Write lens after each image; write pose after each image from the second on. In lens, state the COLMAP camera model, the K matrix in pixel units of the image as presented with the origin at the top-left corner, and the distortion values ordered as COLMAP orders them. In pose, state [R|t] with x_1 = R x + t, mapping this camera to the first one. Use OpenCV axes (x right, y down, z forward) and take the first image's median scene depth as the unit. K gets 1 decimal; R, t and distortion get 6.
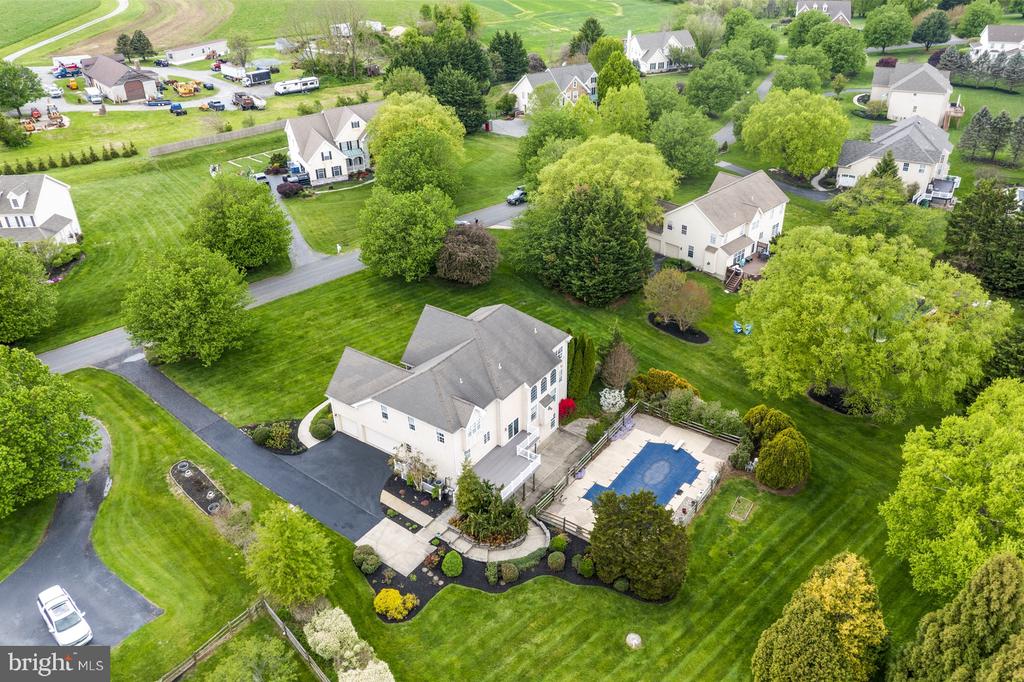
lens RADIAL K [[805.9, 0, 512.0], [0, 805.9, 341.0], [0, 0, 1]] dist [-0.005882, 0.001389]
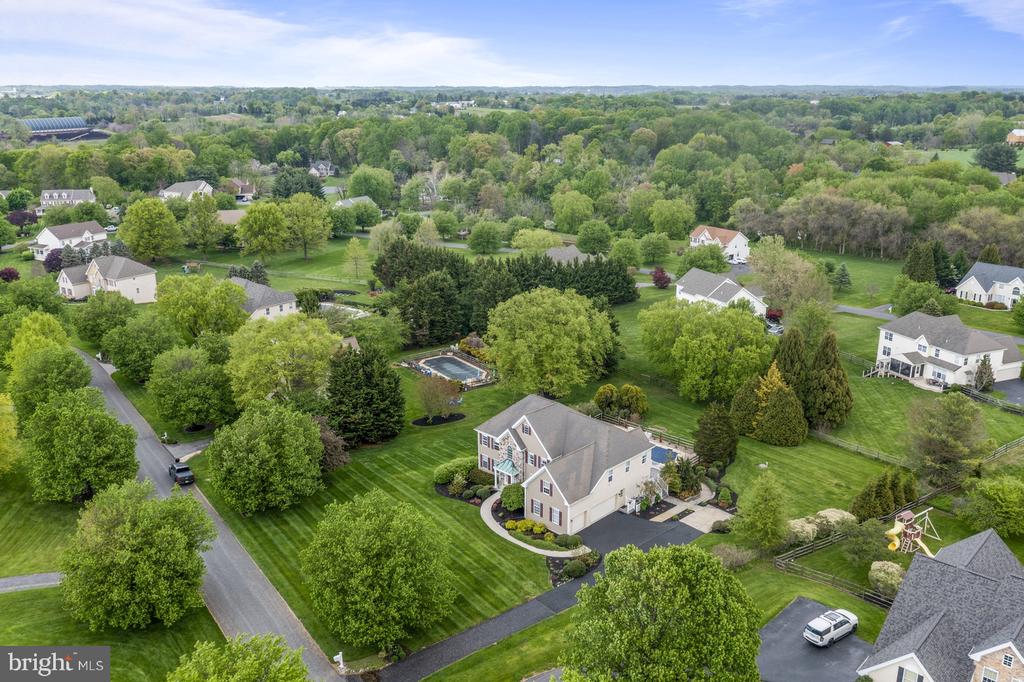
lens RADIAL K [[839.1, 0, 512.0], [0, 839.1, 341.0], [0, 0, 1]] dist [-0.005359, 0.001353]
pose [[0.157978, -0.265573, 0.951059, -1.262033], [0.502241, 0.850873, 0.154171, -0.339317], [-0.850174, 0.453306, 0.267801, 0.635734]]
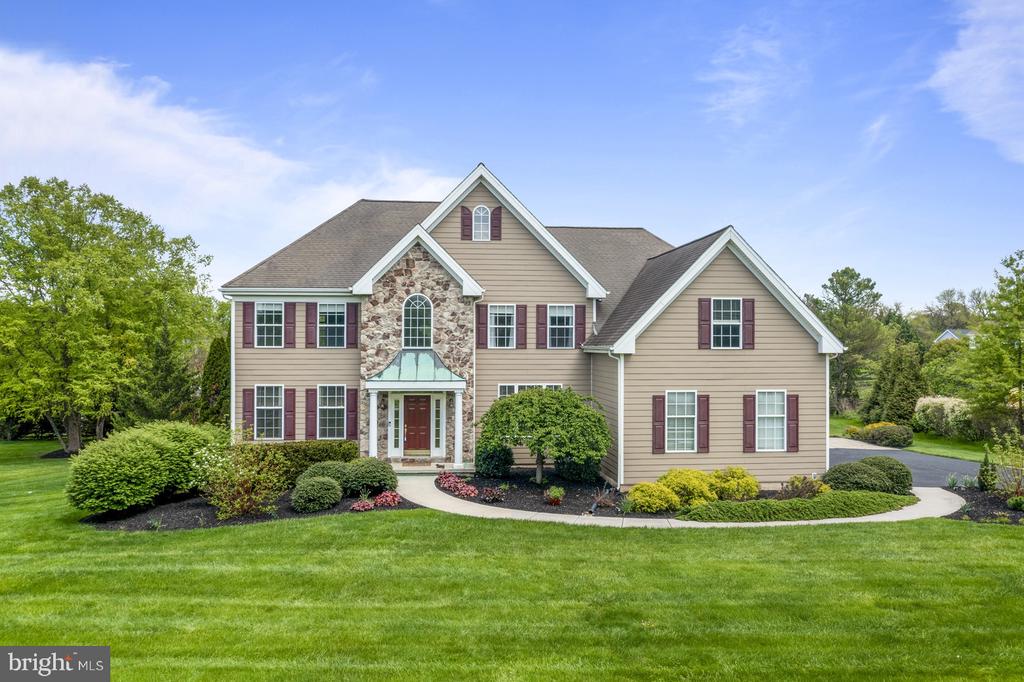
lens RADIAL K [[805.9, 0, 512.0], [0, 805.9, 341.0], [0, 0, 1]] dist [-0.005882, 0.001389]
pose [[-0.653684, 0.025900, 0.756324, -0.375553], [0.395363, 0.863866, 0.312127, -0.082883], [-0.645279, 0.503055, -0.574935, 1.231890]]
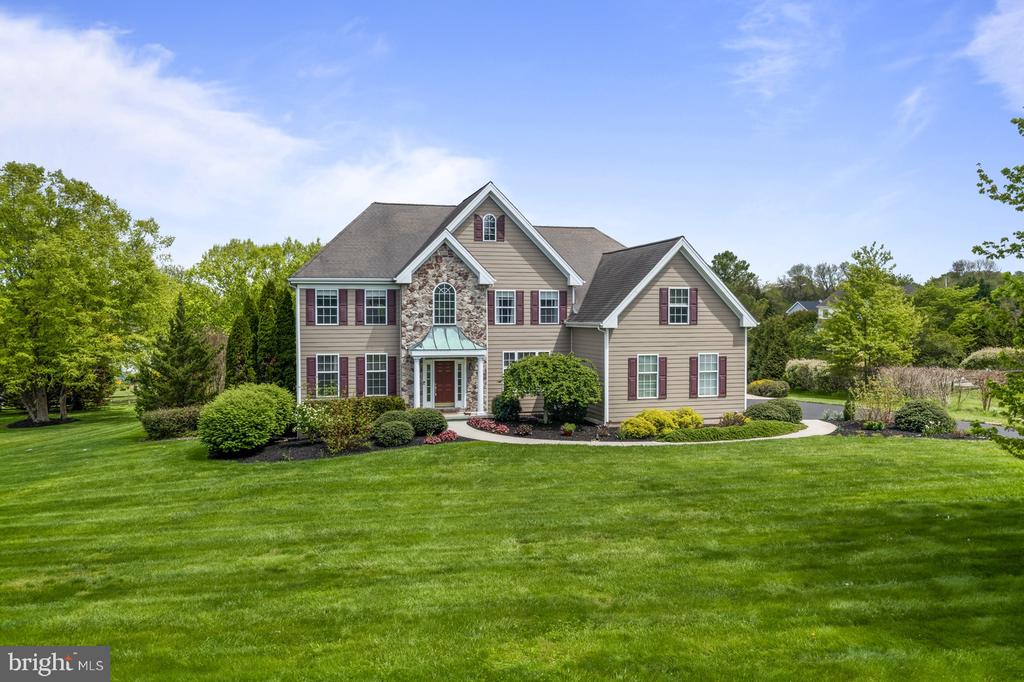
lens RADIAL K [[805.9, 0, 512.0], [0, 805.9, 341.0], [0, 0, 1]] dist [-0.005882, 0.001389]
pose [[-0.766467, 0.004638, 0.642267, -0.404344], [0.342944, 0.848453, 0.403135, -0.147830], [-0.543064, 0.529251, -0.651901, 1.336531]]
